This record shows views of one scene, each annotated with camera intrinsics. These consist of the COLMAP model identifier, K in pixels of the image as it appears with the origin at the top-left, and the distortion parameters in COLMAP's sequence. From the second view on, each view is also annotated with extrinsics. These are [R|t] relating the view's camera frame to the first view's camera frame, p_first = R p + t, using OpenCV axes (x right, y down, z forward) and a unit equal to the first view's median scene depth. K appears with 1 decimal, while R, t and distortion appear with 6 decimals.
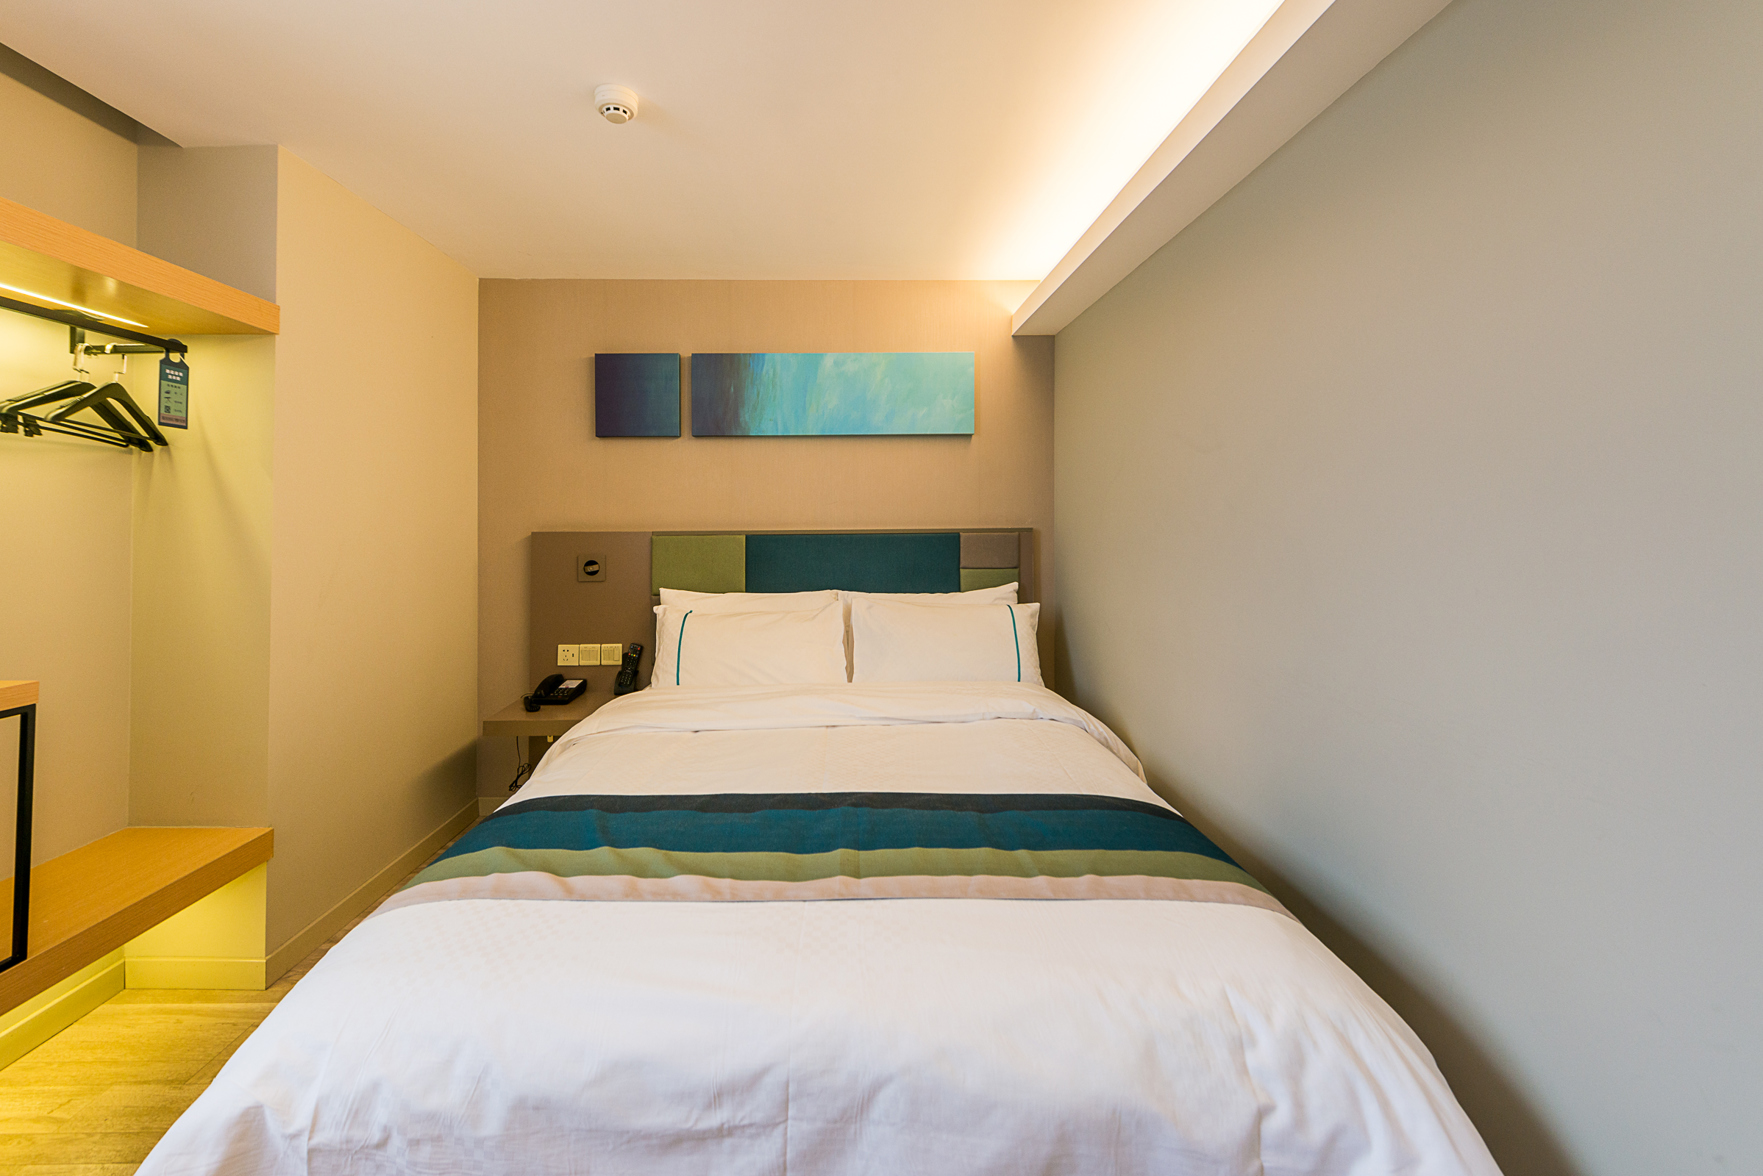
lens RADIAL K [[708.0, 0, 881.1], [0, 708.0, 506.7], [0, 0, 1]] dist [0.003479, -0.000014]
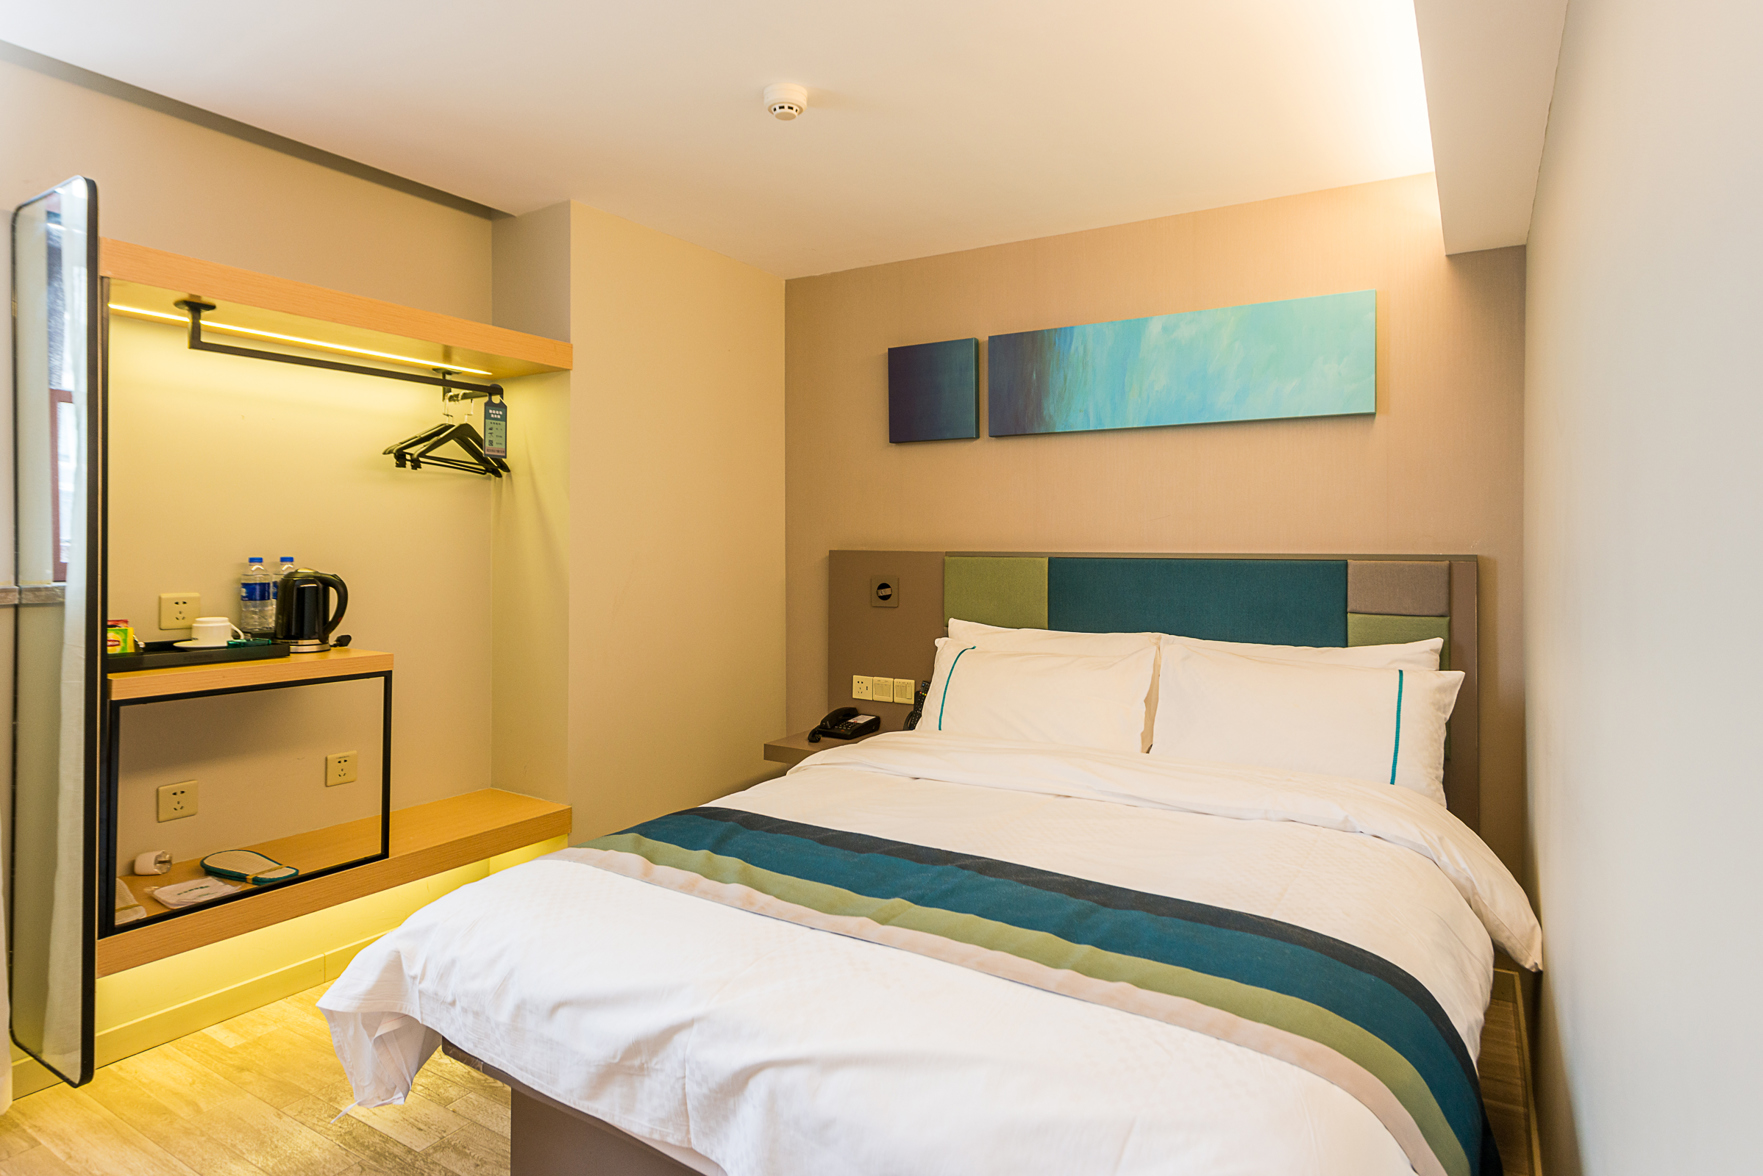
lens RADIAL K [[965.5, 0, 878.0], [0, 965.5, 538.5], [0, 0, 1]] dist [0.035563, -0.056833]
pose [[0.845231, 0.007105, -0.534354, 0.230229], [0.002279, 0.999855, 0.016901, -0.000537], [0.534396, -0.015503, 0.845092, -0.023902]]
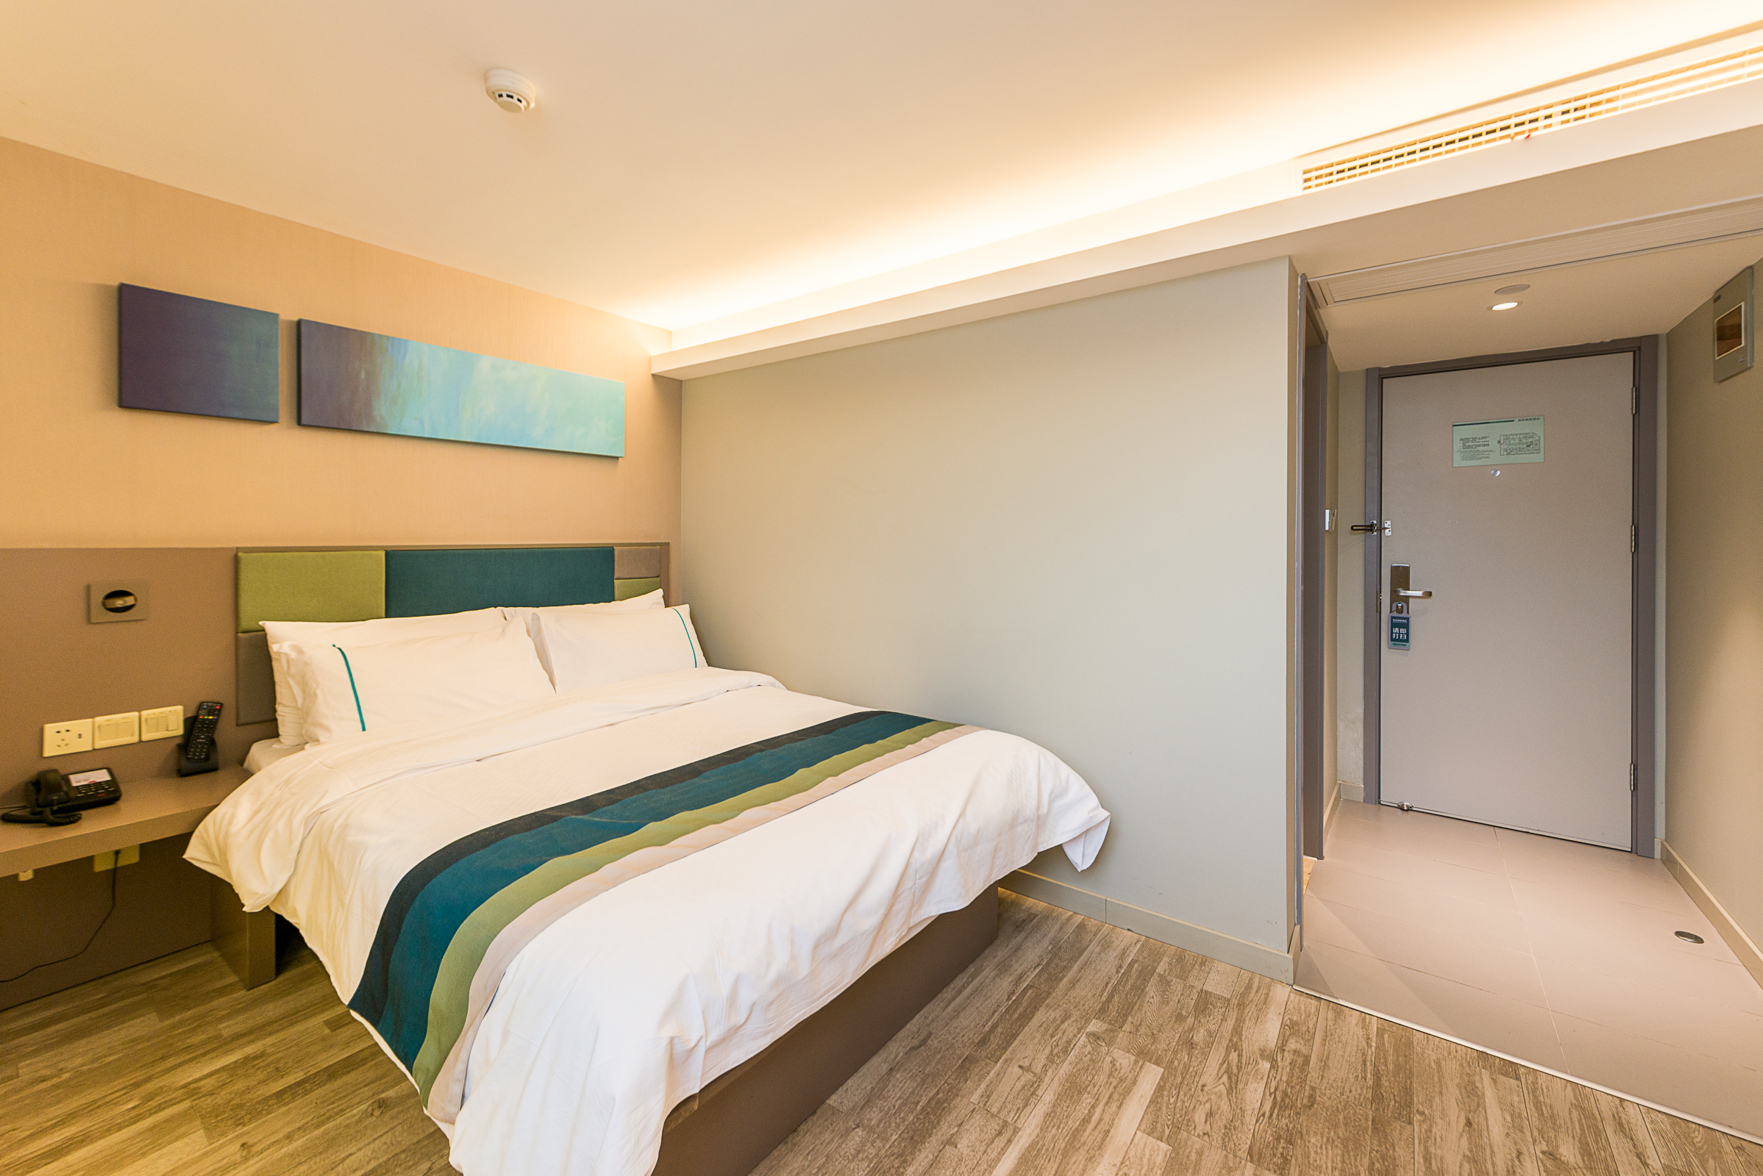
lens RADIAL K [[696.3, 0, 880.3], [0, 696.3, 542.9], [0, 0, 1]] dist [-0.000173, -0.000193]
pose [[0.607680, -0.000802, 0.794182, -0.496537], [-0.023439, 0.999546, 0.018944, 0.000788], [-0.793836, -0.030127, 0.607385, 0.022621]]
